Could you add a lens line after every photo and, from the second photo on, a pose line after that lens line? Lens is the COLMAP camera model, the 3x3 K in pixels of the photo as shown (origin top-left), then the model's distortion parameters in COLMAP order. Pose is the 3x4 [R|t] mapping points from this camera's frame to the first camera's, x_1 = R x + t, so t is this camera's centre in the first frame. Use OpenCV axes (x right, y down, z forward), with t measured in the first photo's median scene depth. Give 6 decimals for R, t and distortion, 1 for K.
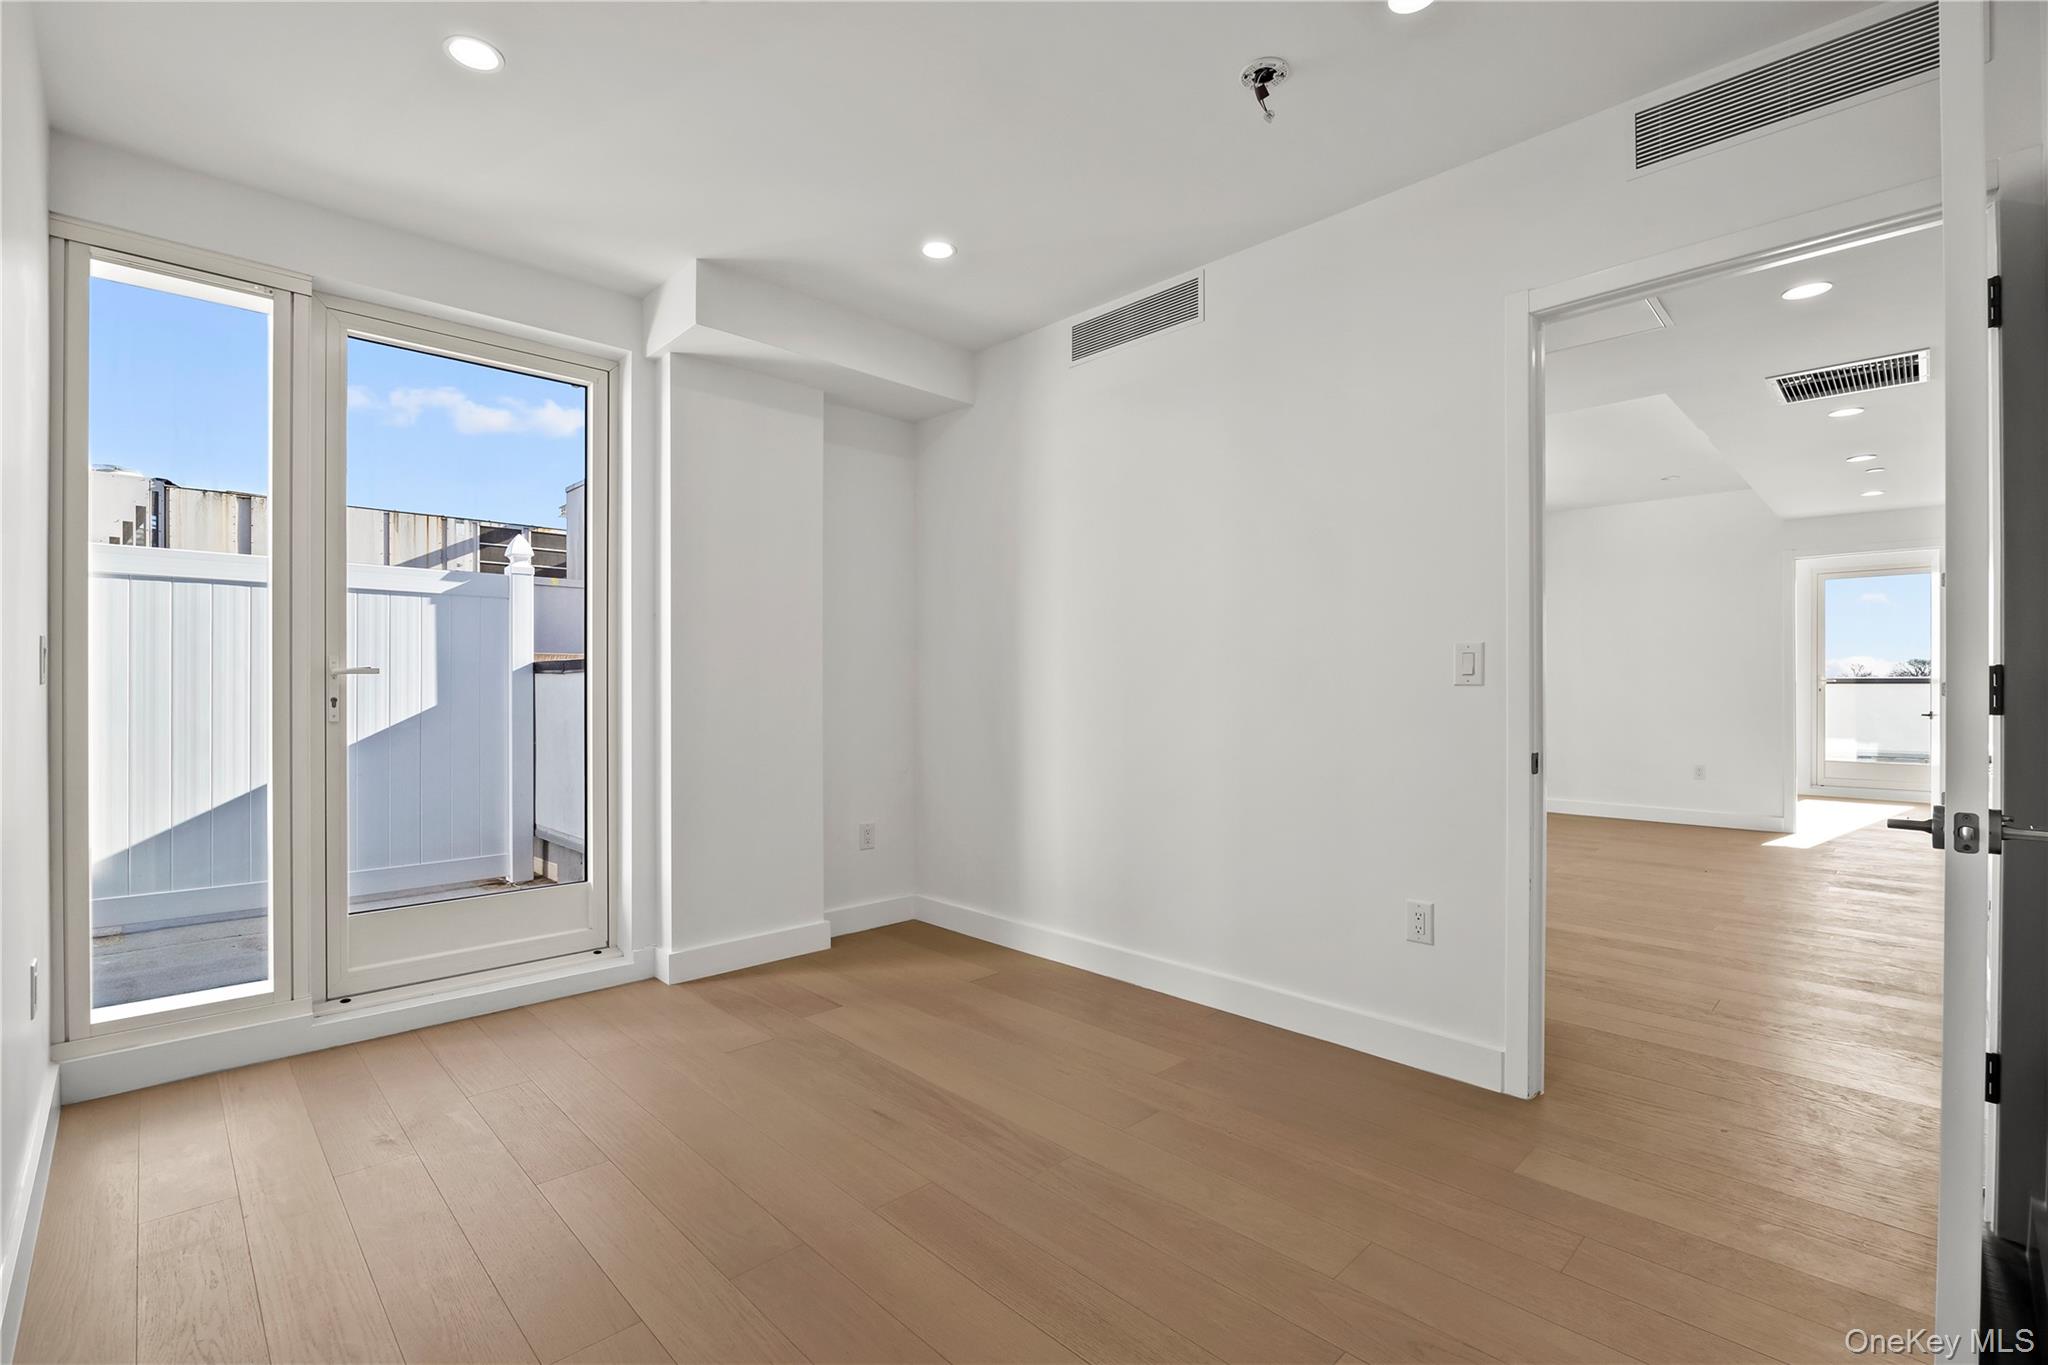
lens RADIAL K [[898.7, 0, 1010.4], [0, 898.7, 689.8], [0, 0, 1]] dist [-0.017870, 0.000958]
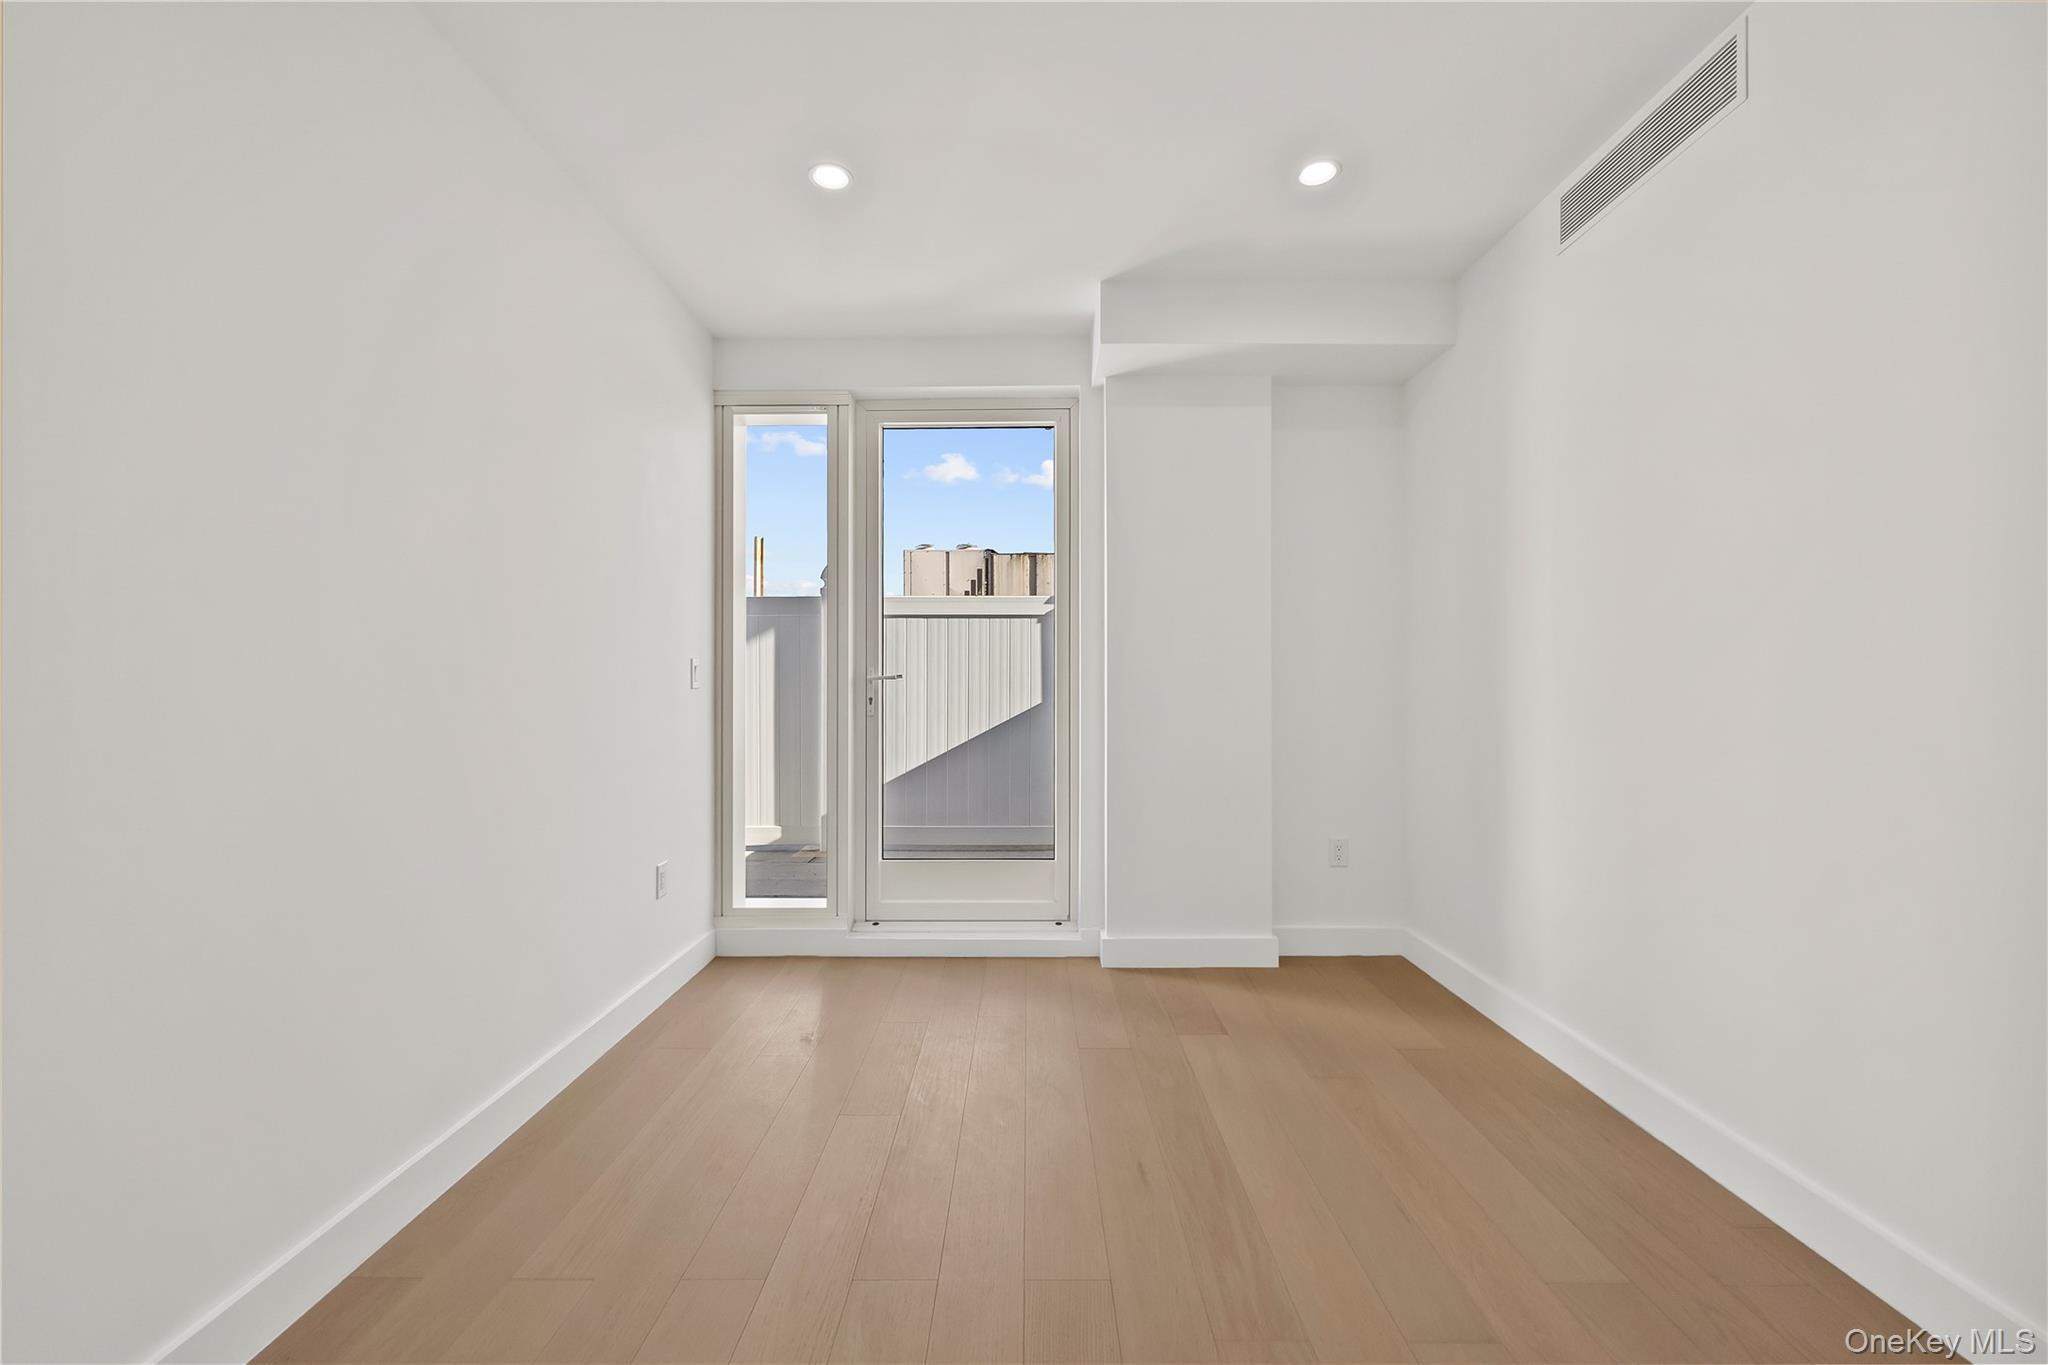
lens RADIAL K [[816.2, 0, 1011.4], [0, 816.2, 683.7], [0, 0, 1]] dist [-0.001510, 0.000211]
pose [[0.718059, -0.006635, -0.695950, 0.214667], [0.001856, 0.999969, -0.007618, -0.001813], [0.695979, 0.004178, 0.718050, 0.215468]]
